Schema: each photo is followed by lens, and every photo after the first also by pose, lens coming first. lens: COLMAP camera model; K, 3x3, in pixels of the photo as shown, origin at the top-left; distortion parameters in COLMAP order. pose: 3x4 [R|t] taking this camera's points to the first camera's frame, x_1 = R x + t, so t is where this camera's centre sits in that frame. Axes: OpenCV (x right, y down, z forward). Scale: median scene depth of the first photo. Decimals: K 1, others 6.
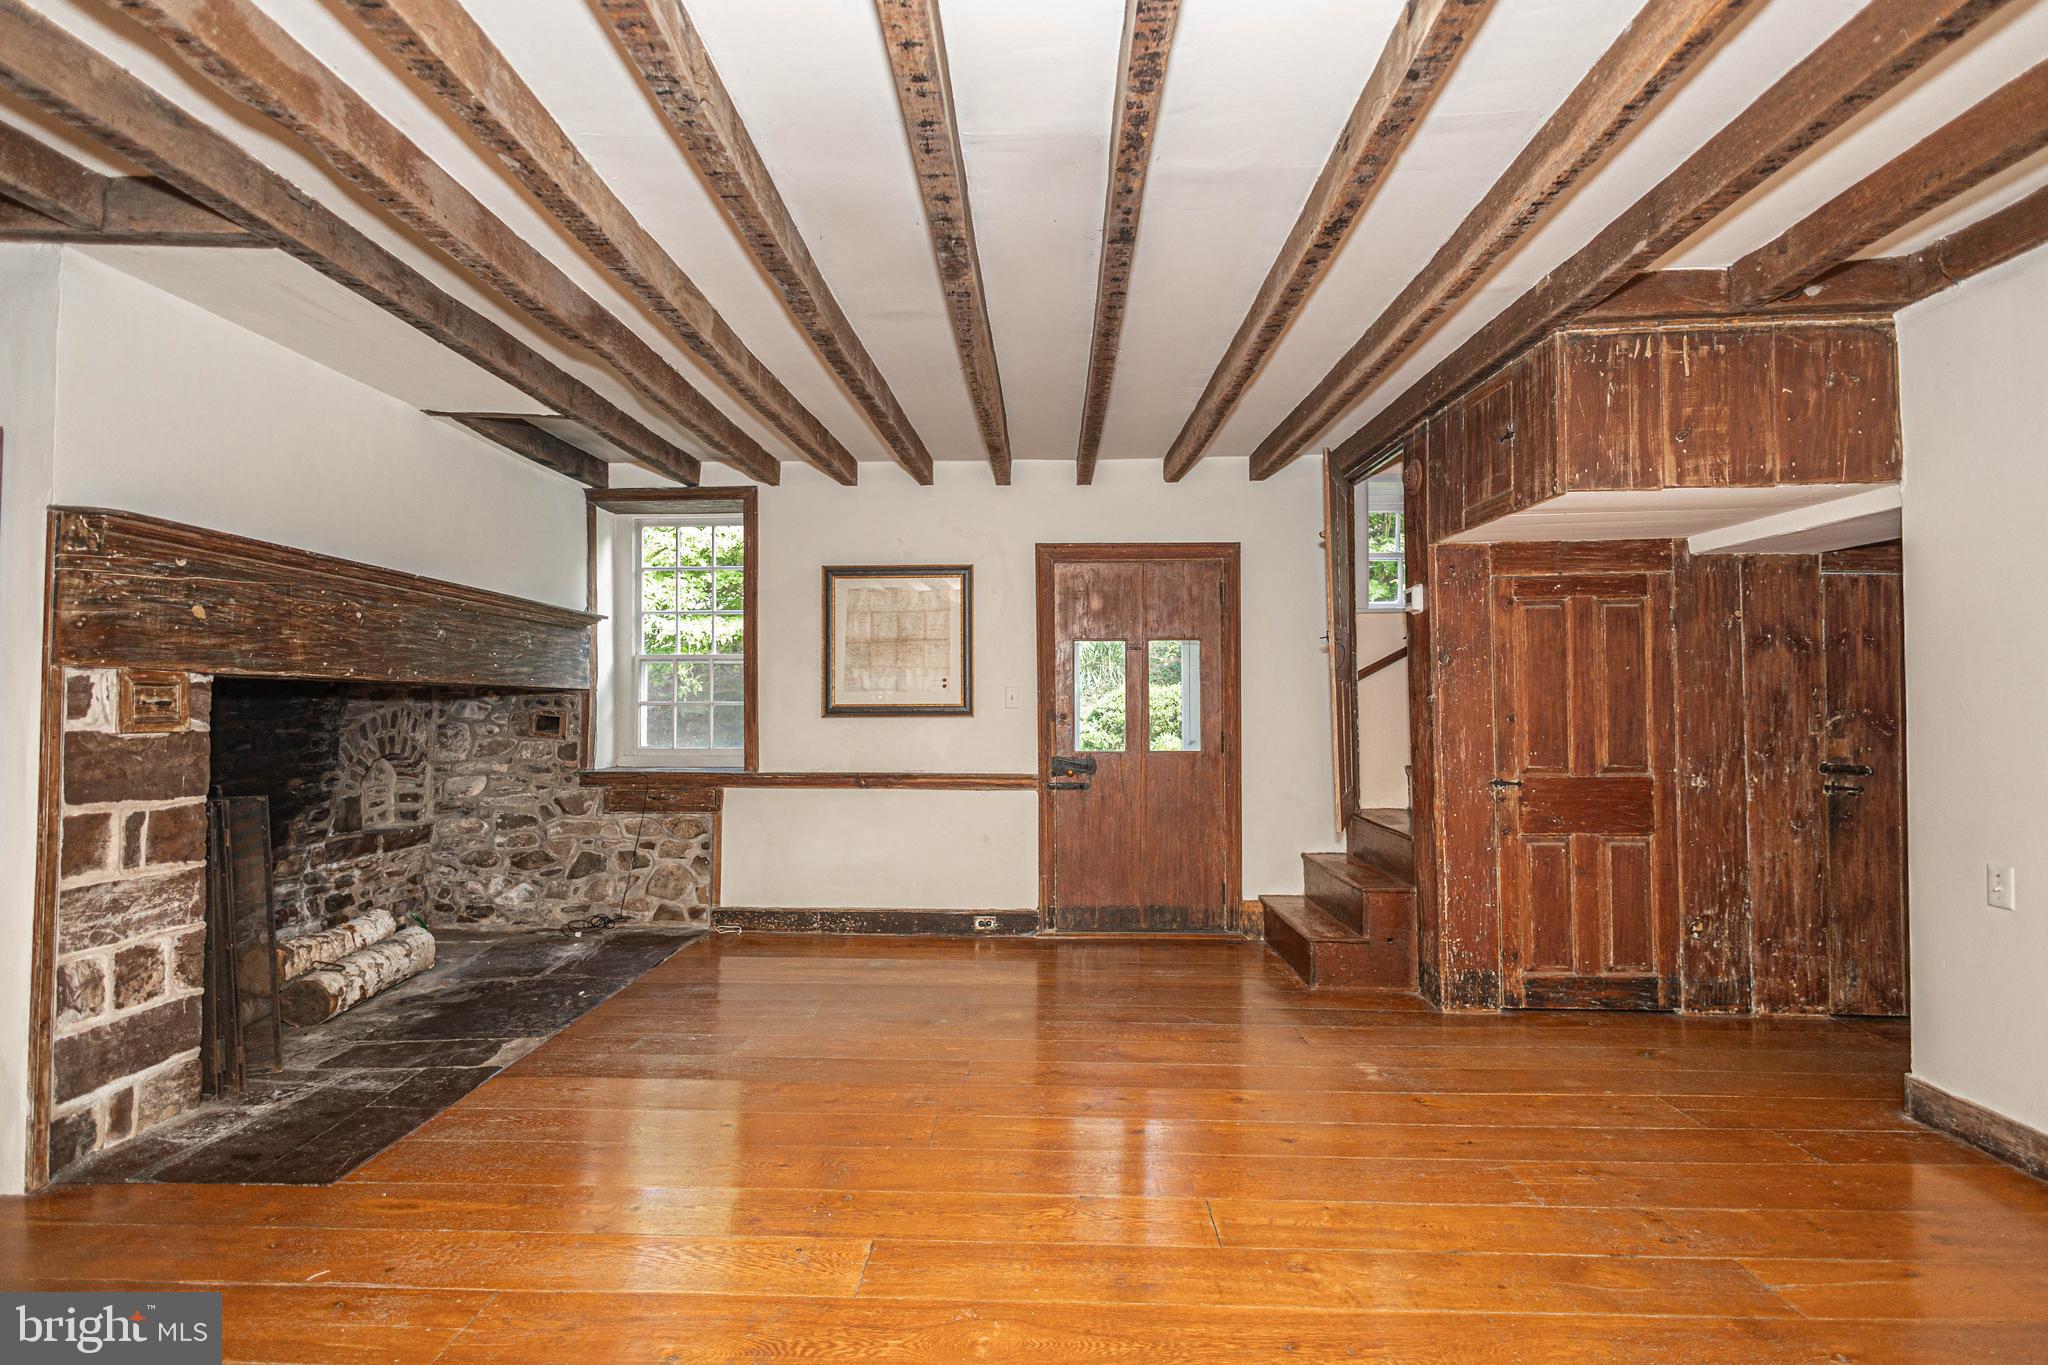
lens RADIAL K [[972.9, 0, 1011.5], [0, 972.9, 681.7], [0, 0, 1]] dist [0.014695, -0.003288]
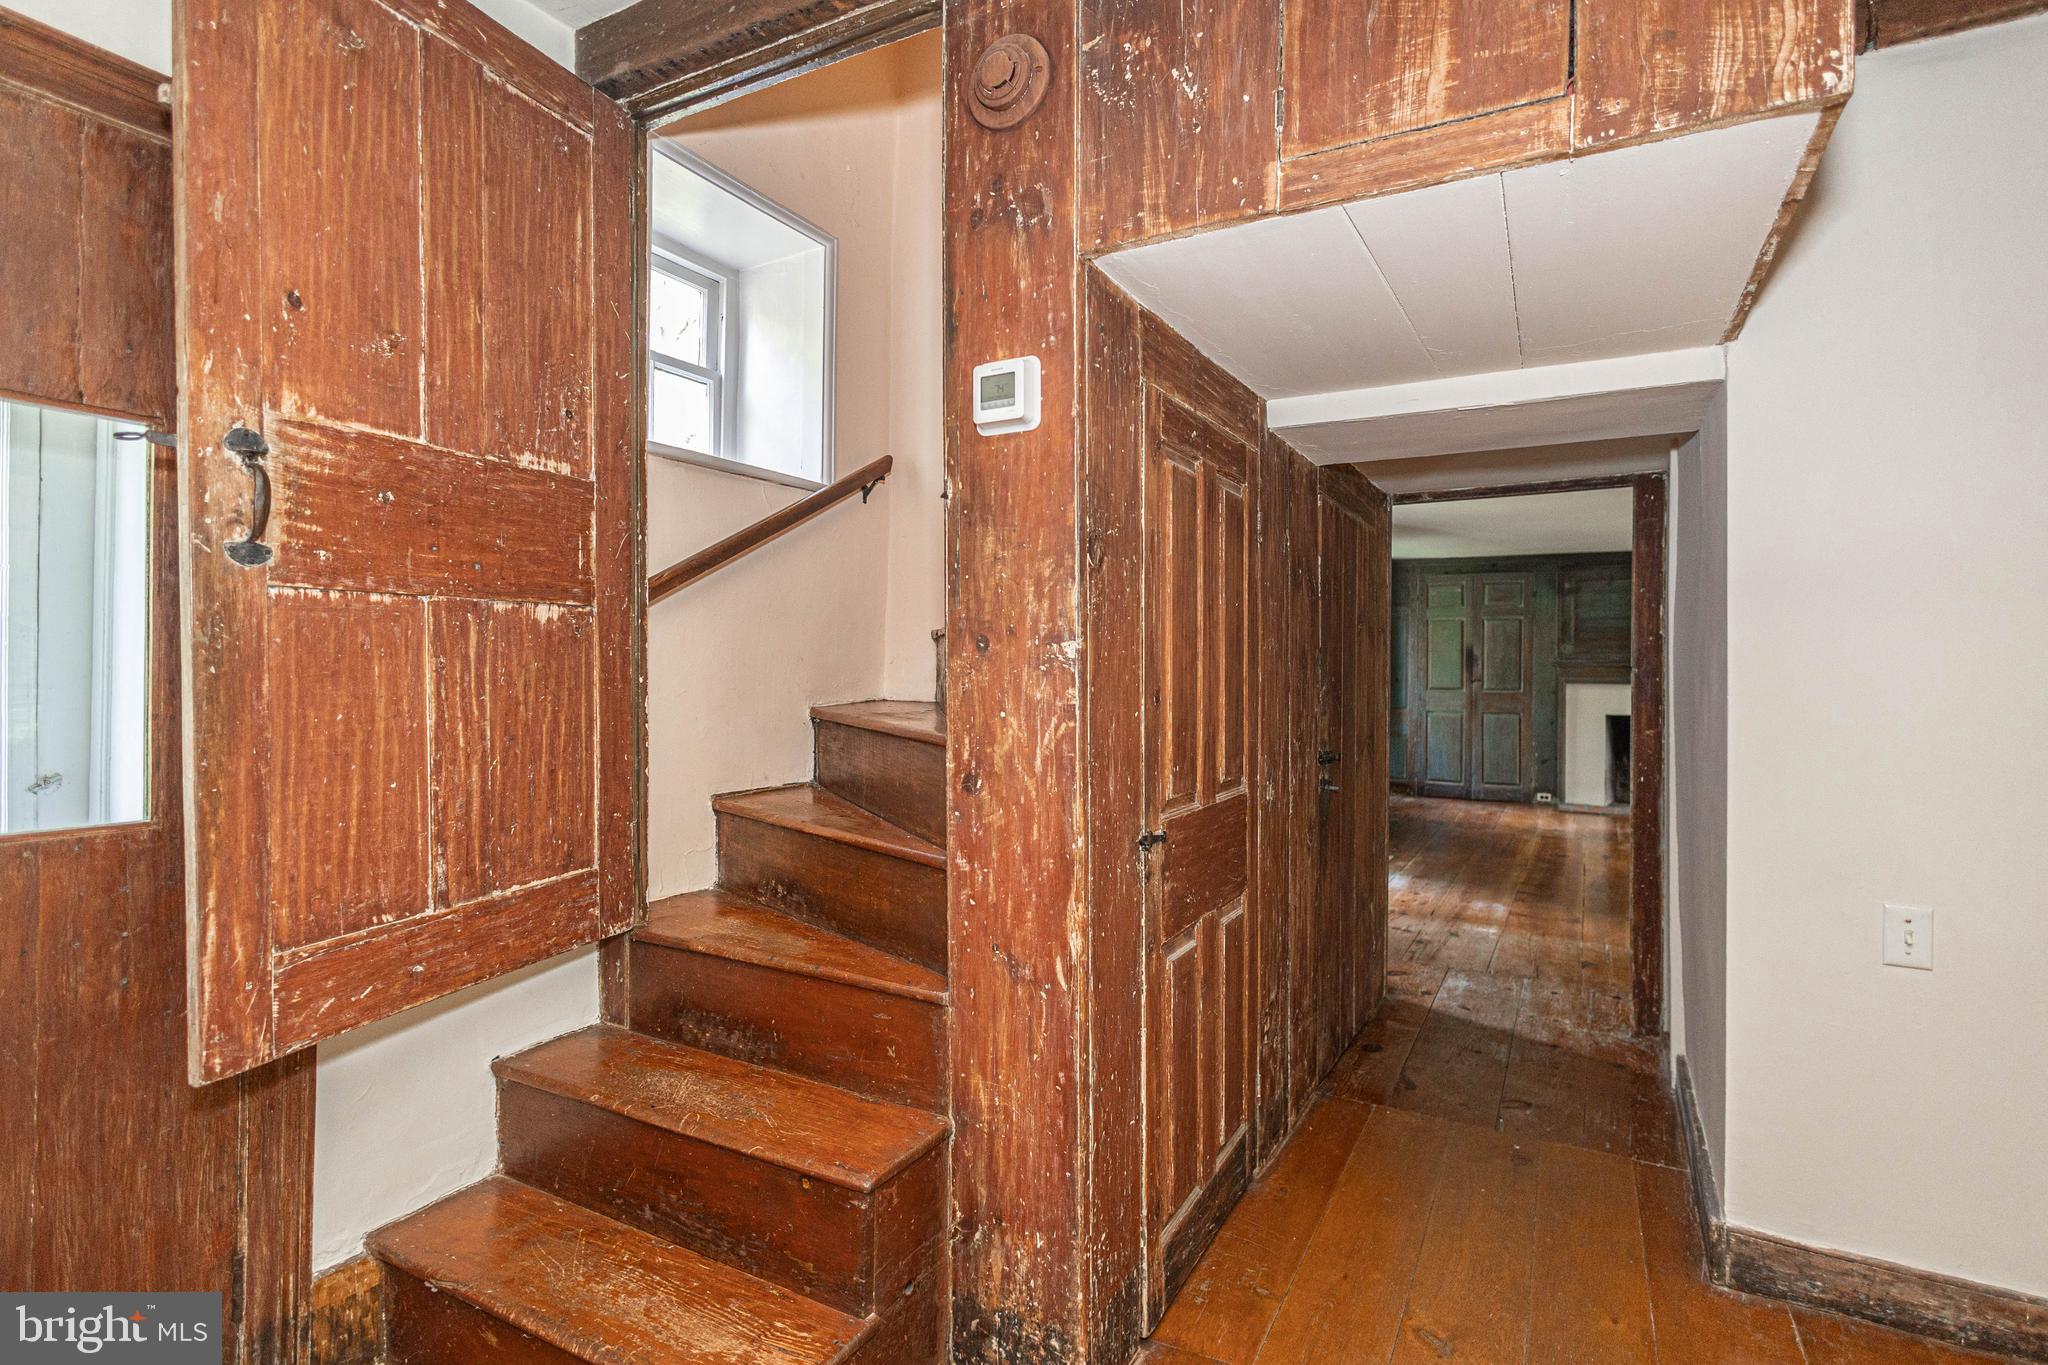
lens RADIAL K [[972.9, 0, 1021.1], [0, 972.9, 678.8], [0, 0, 1]] dist [0.014695, -0.003288]
pose [[0.443362, -0.001733, 0.896341, 0.056746], [-0.033788, 0.999255, 0.018644, 0.017869], [-0.895706, -0.038552, 0.442973, 0.688961]]
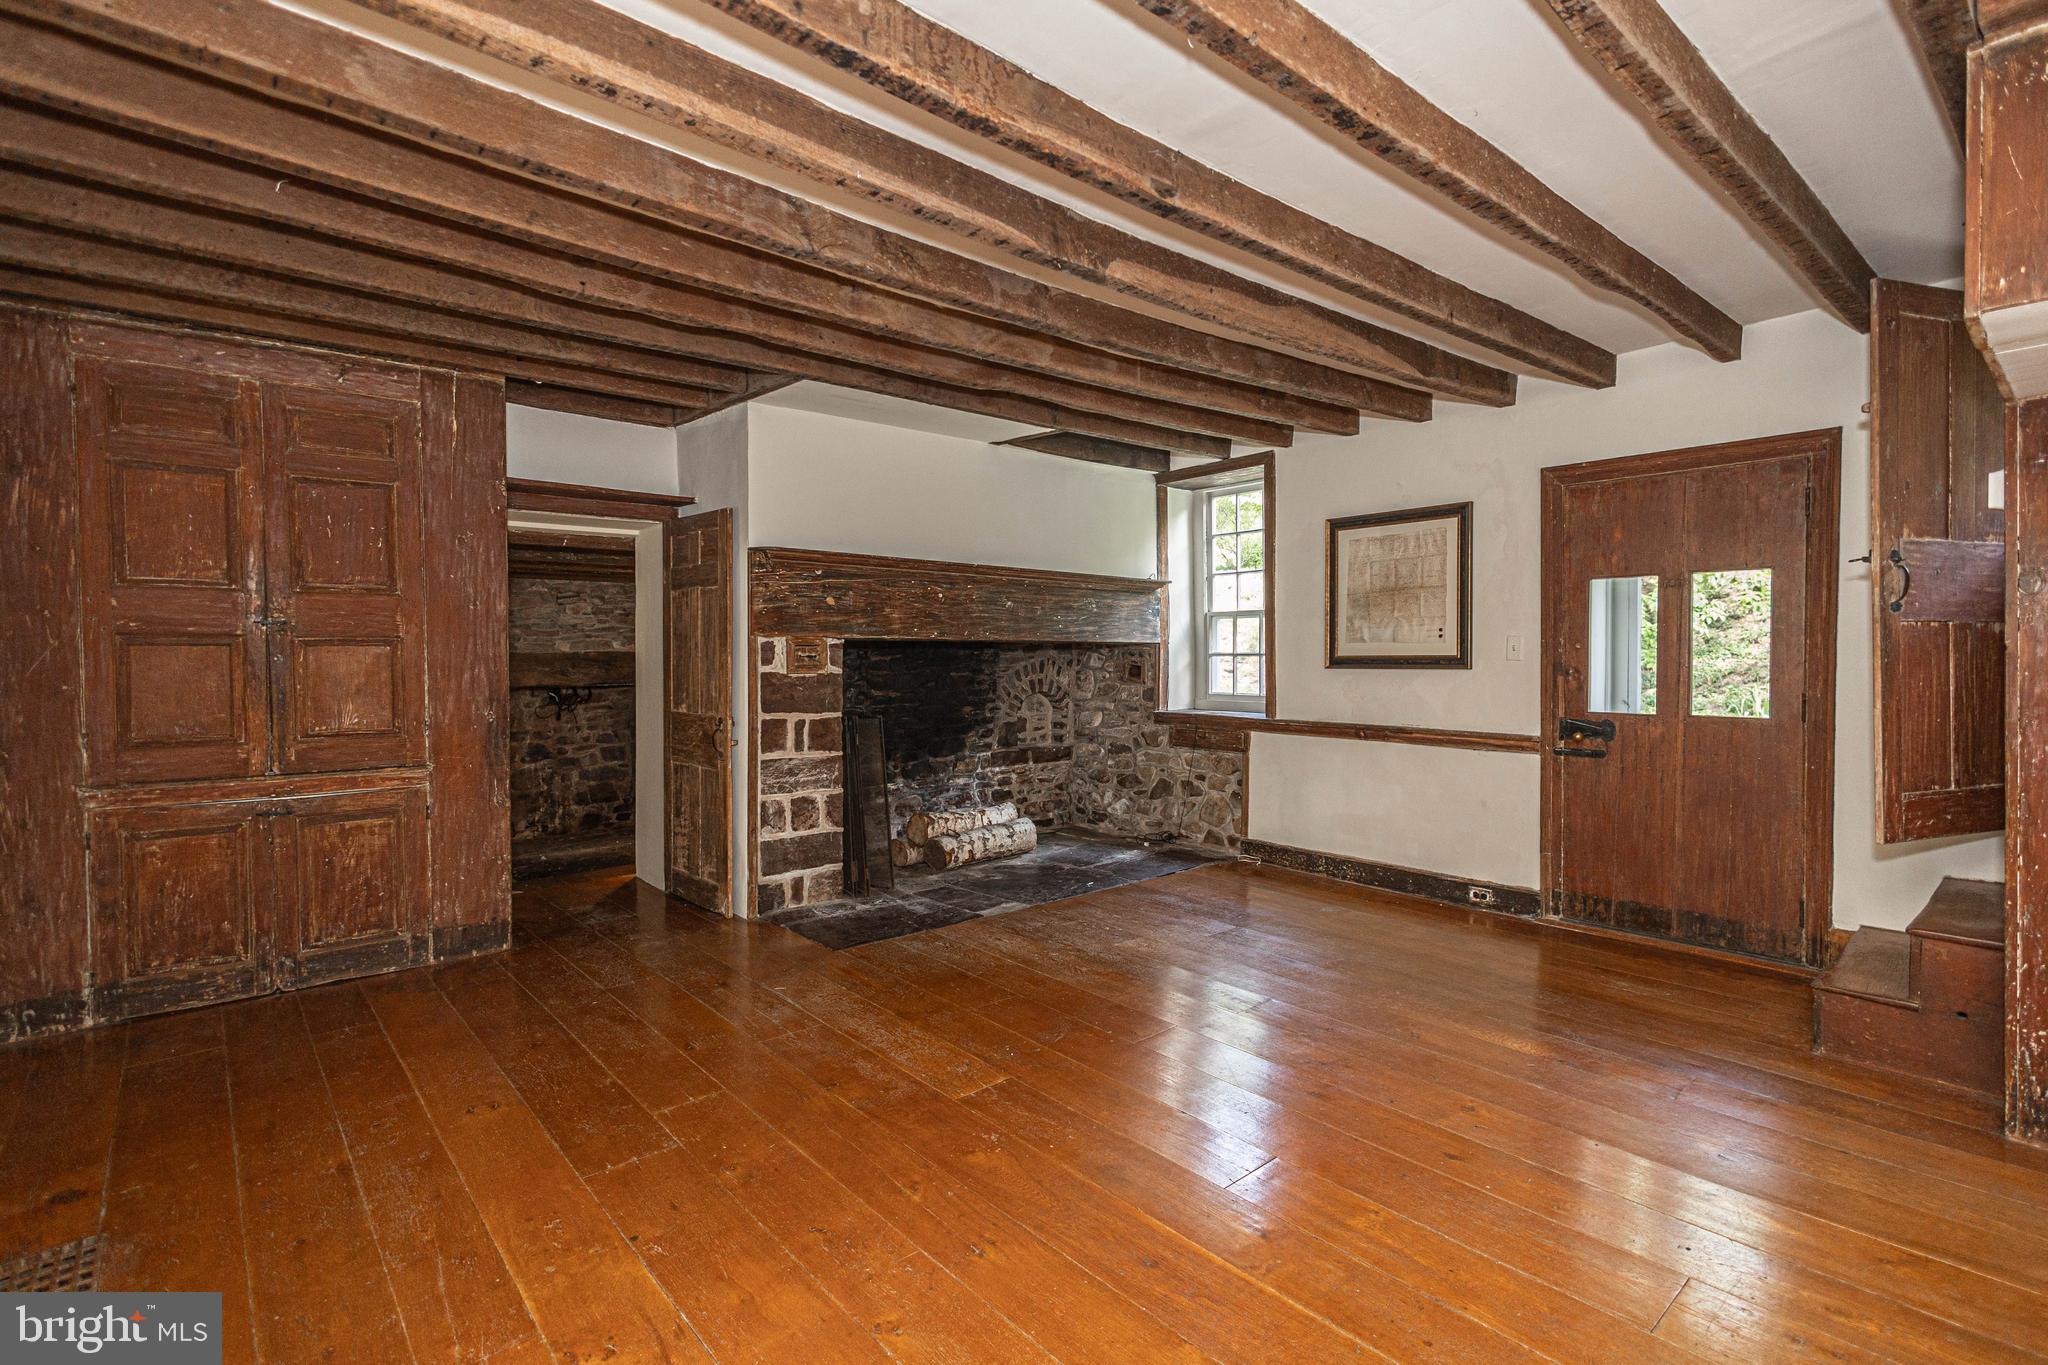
lens RADIAL K [[972.9, 0, 1027.5], [0, 972.9, 673.8], [0, 0, 1]] dist [0.014695, -0.003288]
pose [[0.678685, 0.013685, -0.734302, 0.360976], [0.019507, 0.999138, 0.036650, -0.001347], [0.734170, -0.039198, 0.677833, 0.077418]]
